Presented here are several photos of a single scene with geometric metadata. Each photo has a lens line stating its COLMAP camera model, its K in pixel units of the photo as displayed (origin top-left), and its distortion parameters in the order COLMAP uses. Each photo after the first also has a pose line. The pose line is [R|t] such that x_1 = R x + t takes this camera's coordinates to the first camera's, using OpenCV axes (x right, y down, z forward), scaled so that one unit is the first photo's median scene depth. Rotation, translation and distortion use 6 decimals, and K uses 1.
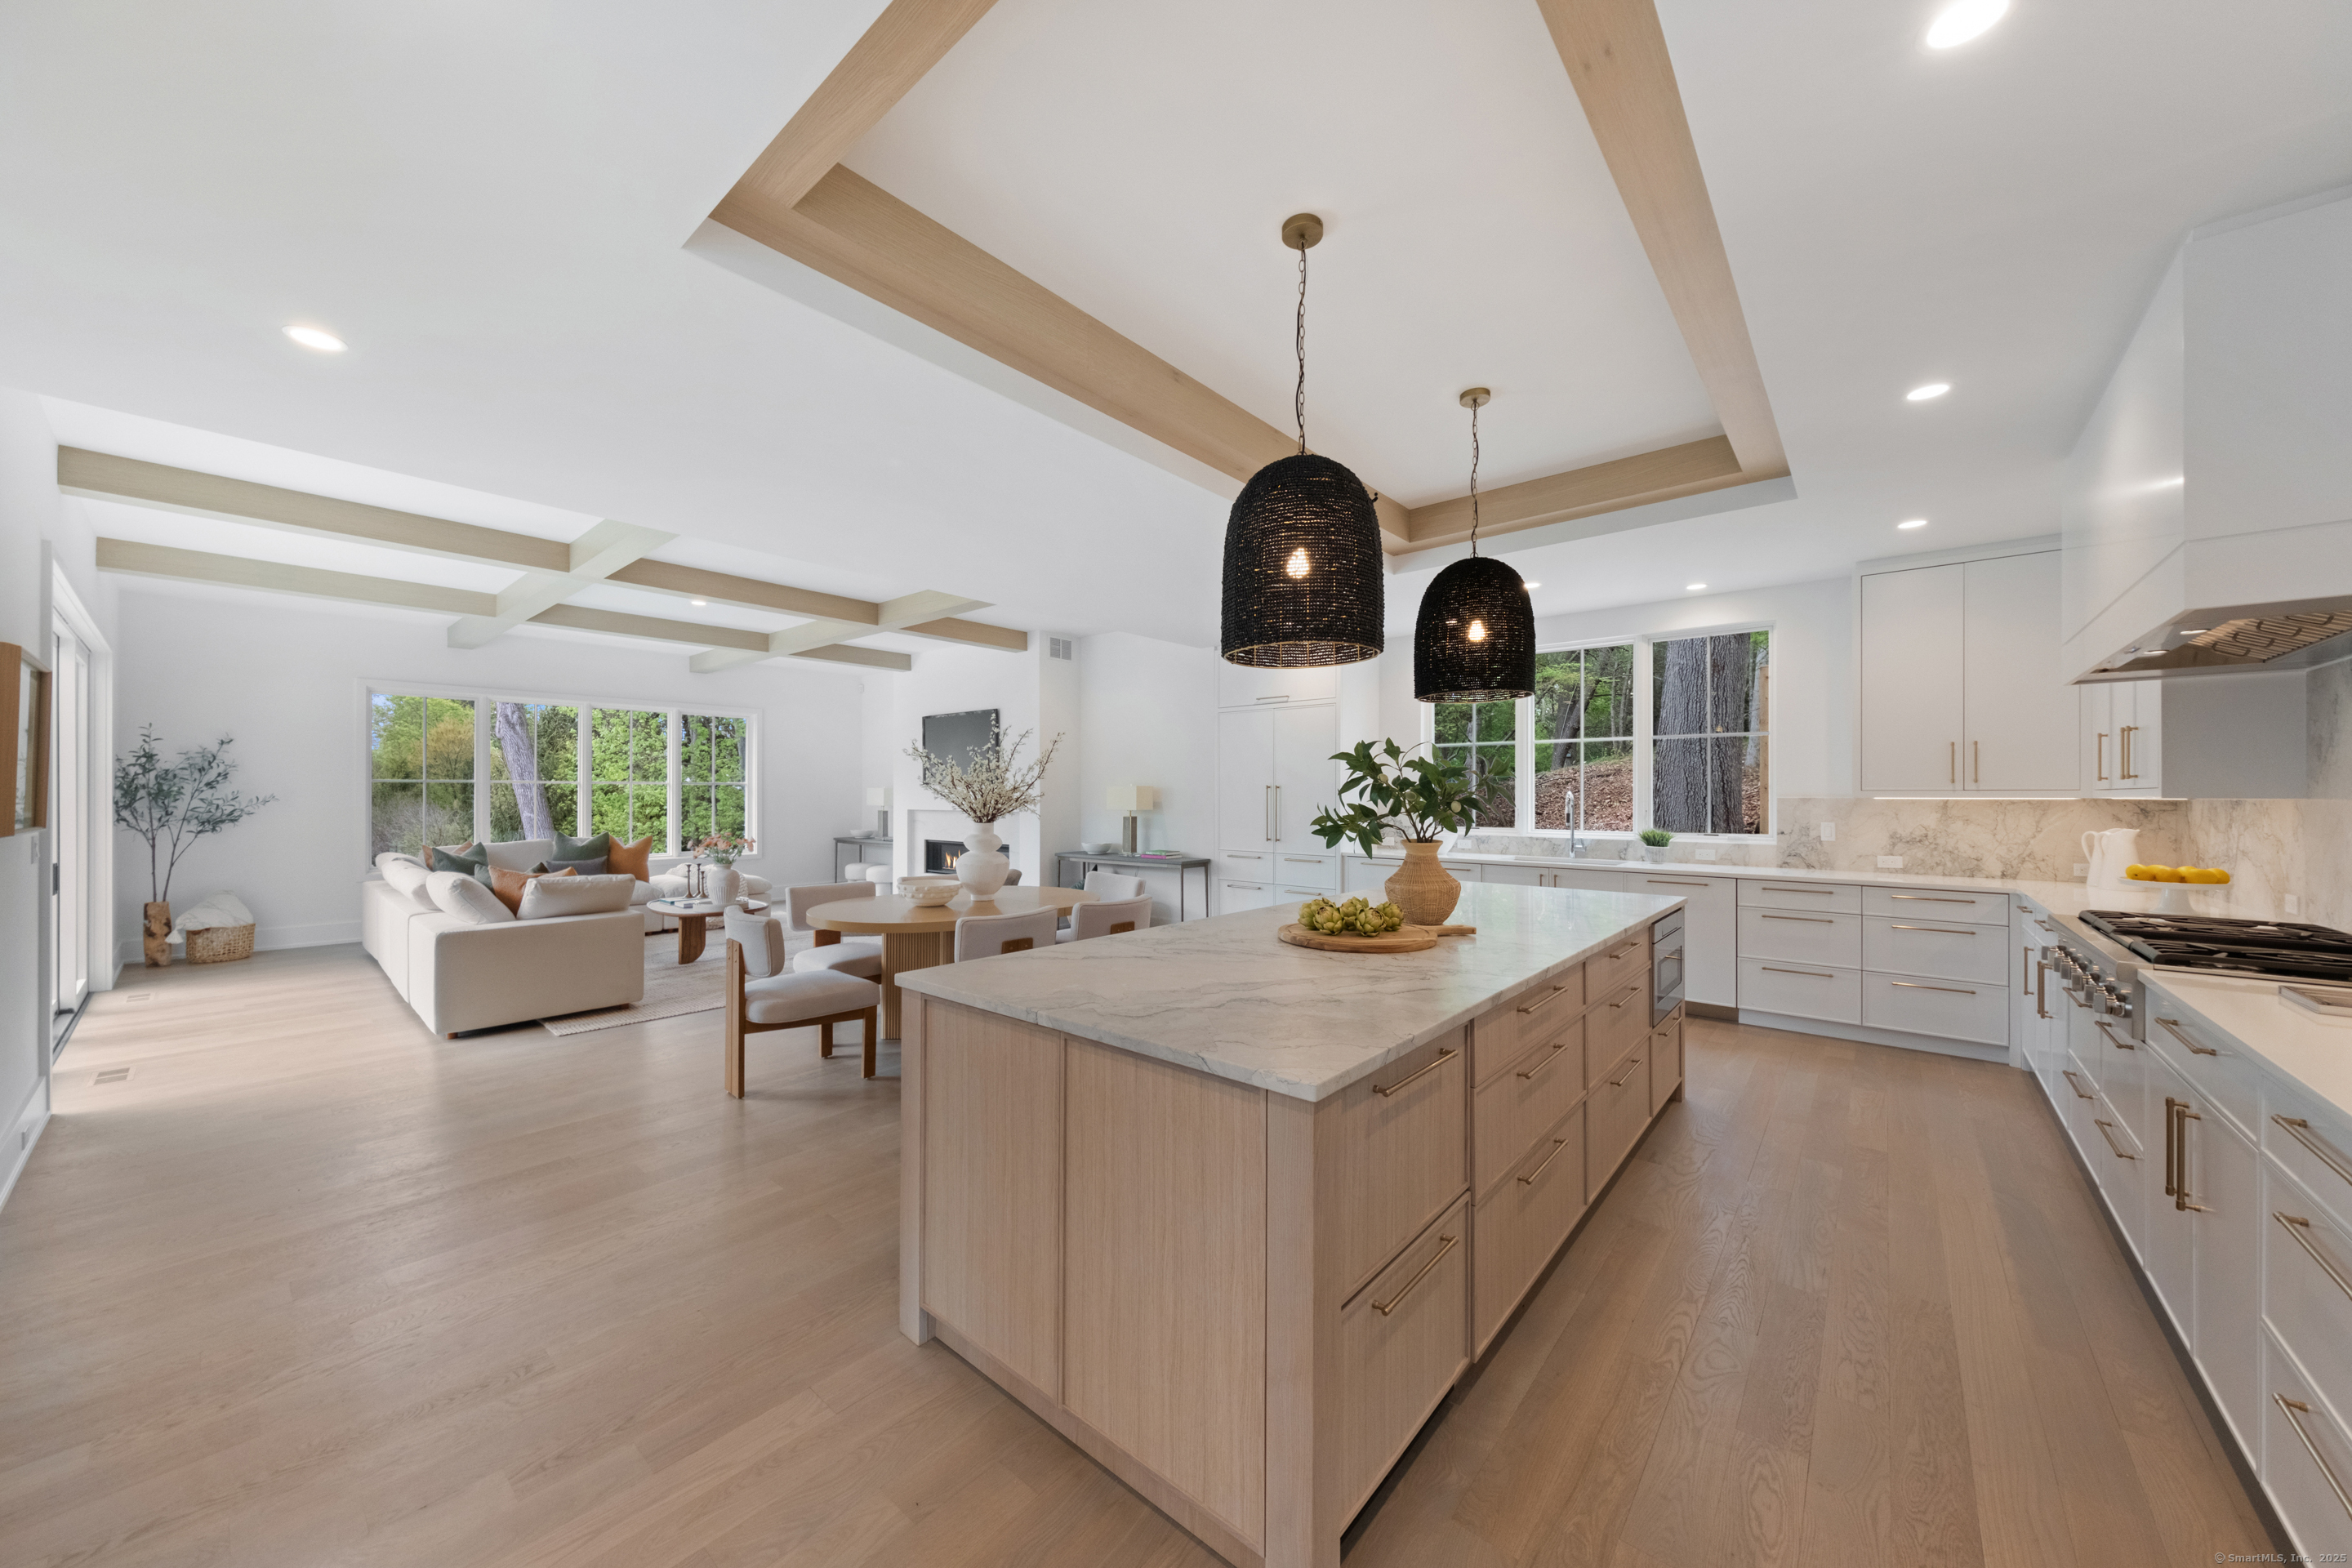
lens RADIAL K [[821.2, 0, 1176.0], [0, 821.2, 790.7], [0, 0, 1]] dist [0.000180, -0.000003]
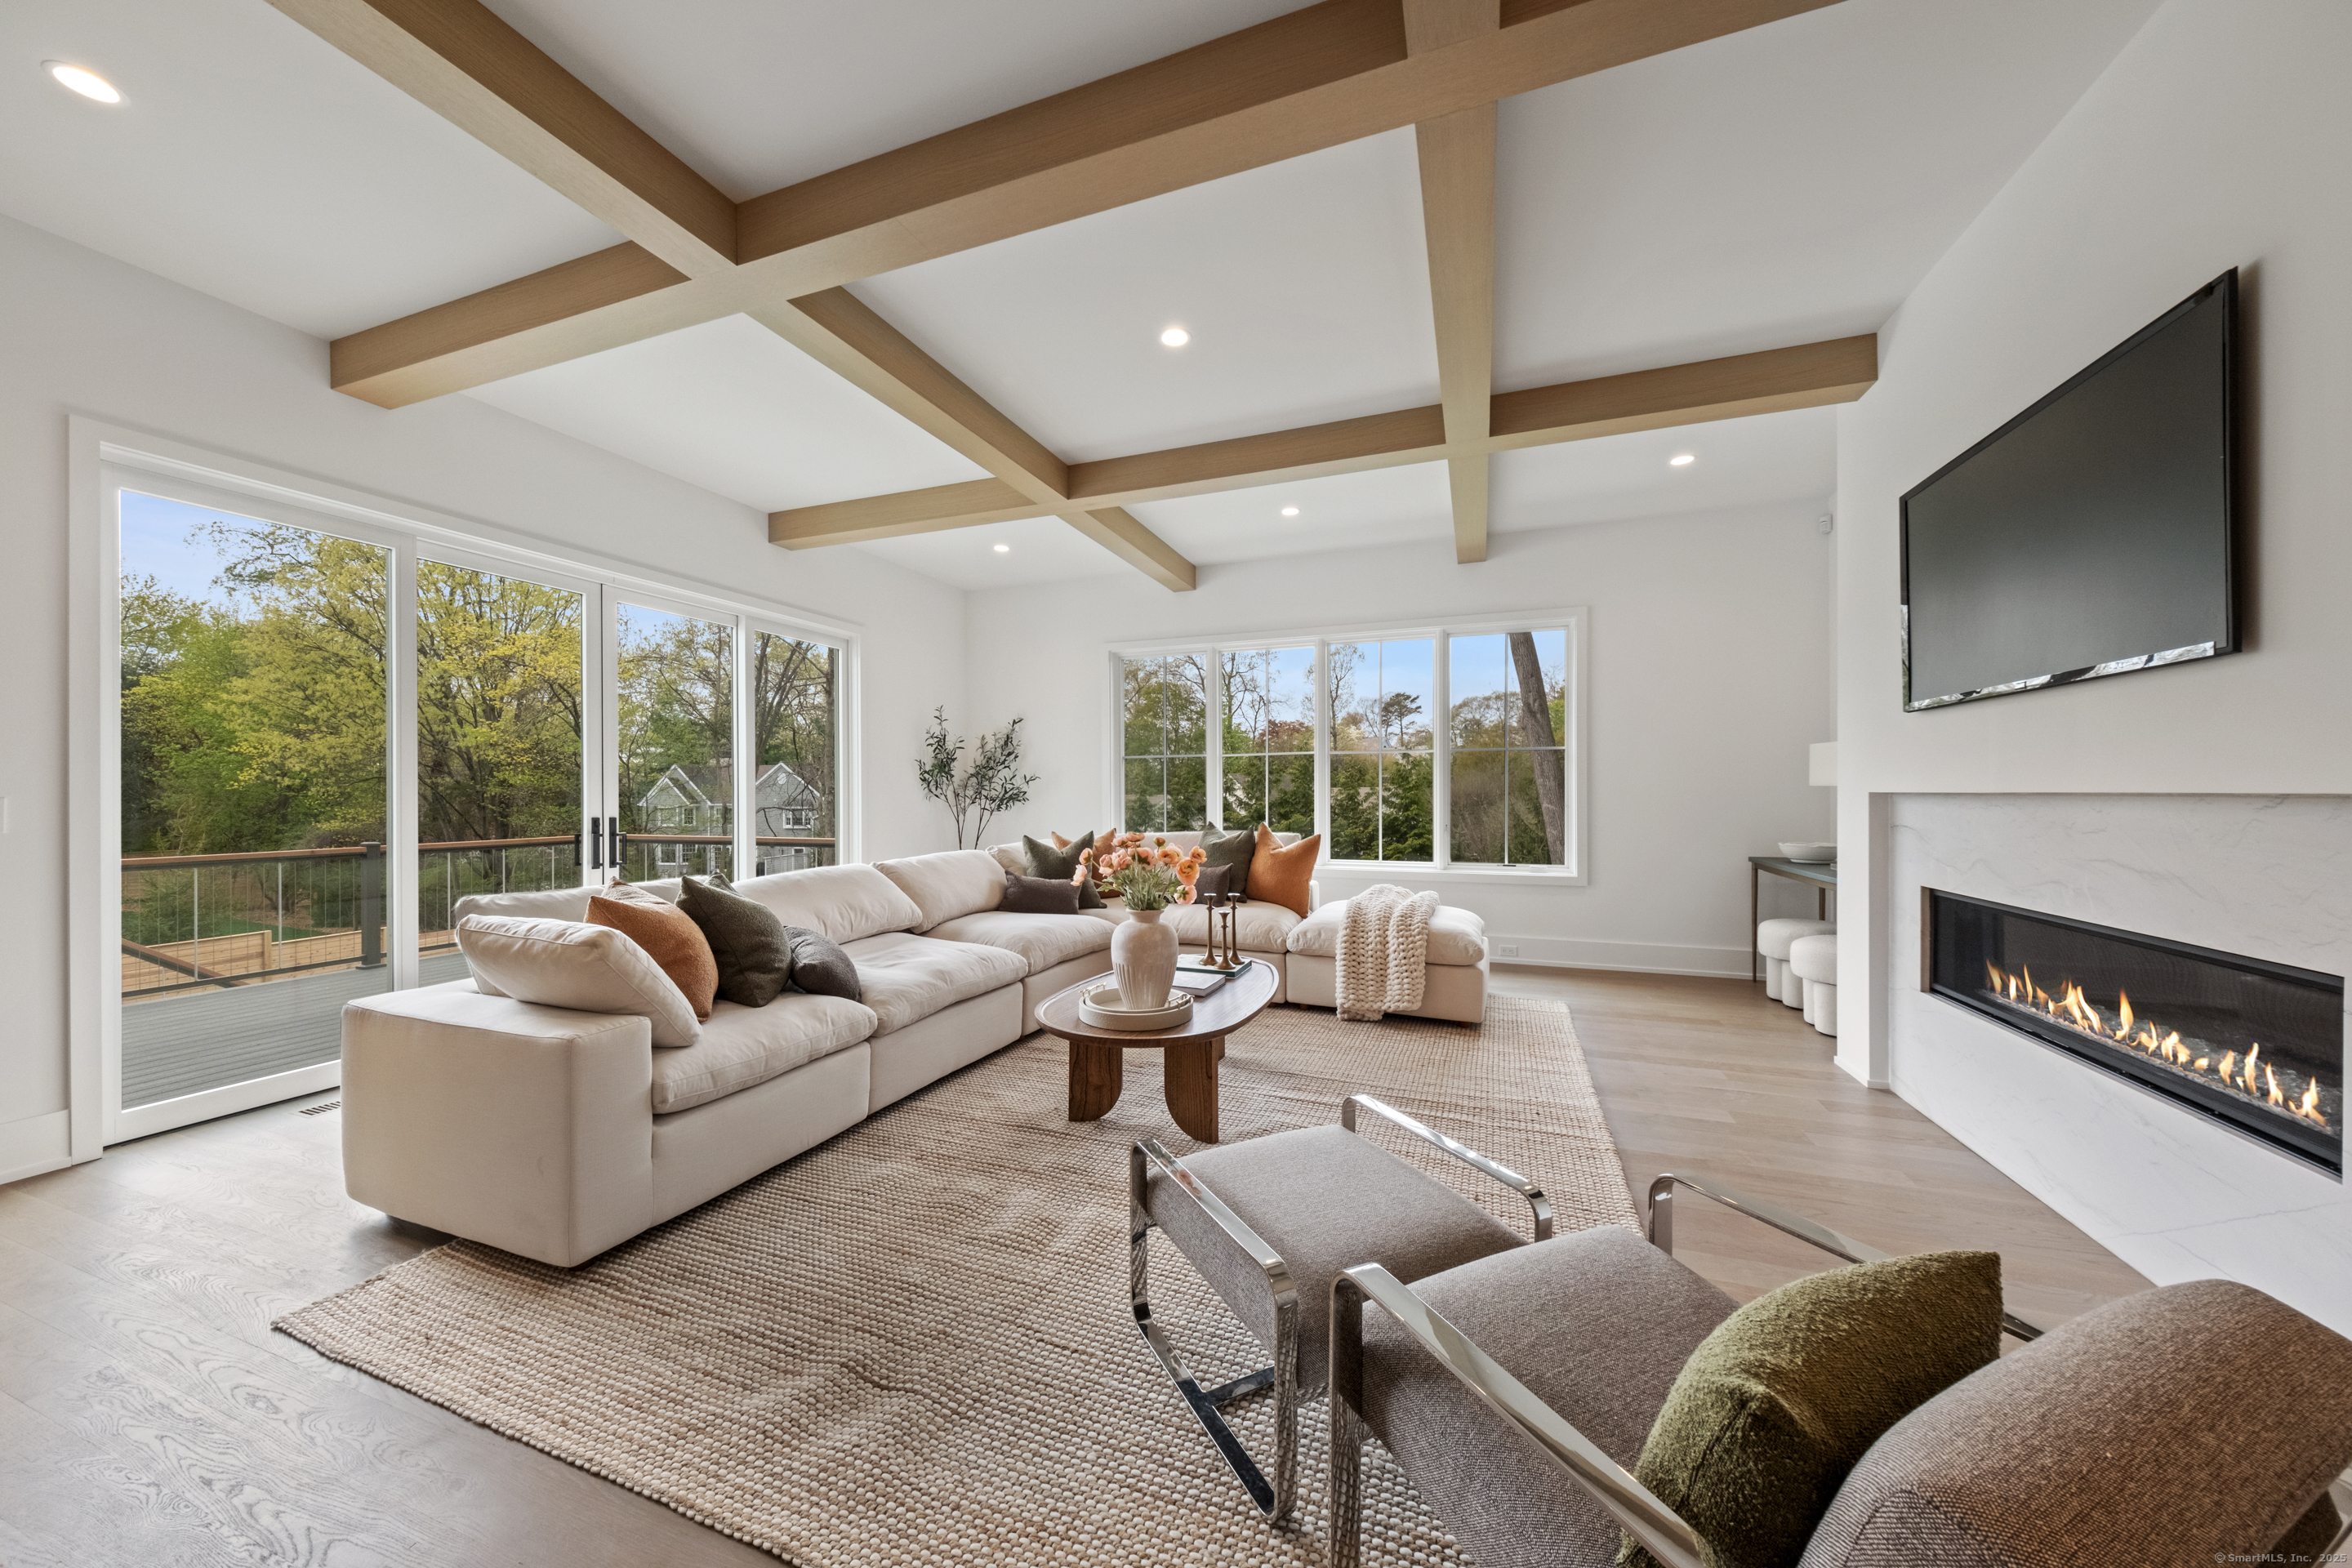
lens RADIAL K [[821.2, 0, 1172.0], [0, 821.2, 790.9], [0, 0, 1]] dist [0.000180, -0.000003]
pose [[0.334937, -0.004474, -0.942230, -0.147791], [0.006732, 0.999975, -0.002356, 0.030940], [0.942216, -0.005554, 0.334959, 0.881860]]
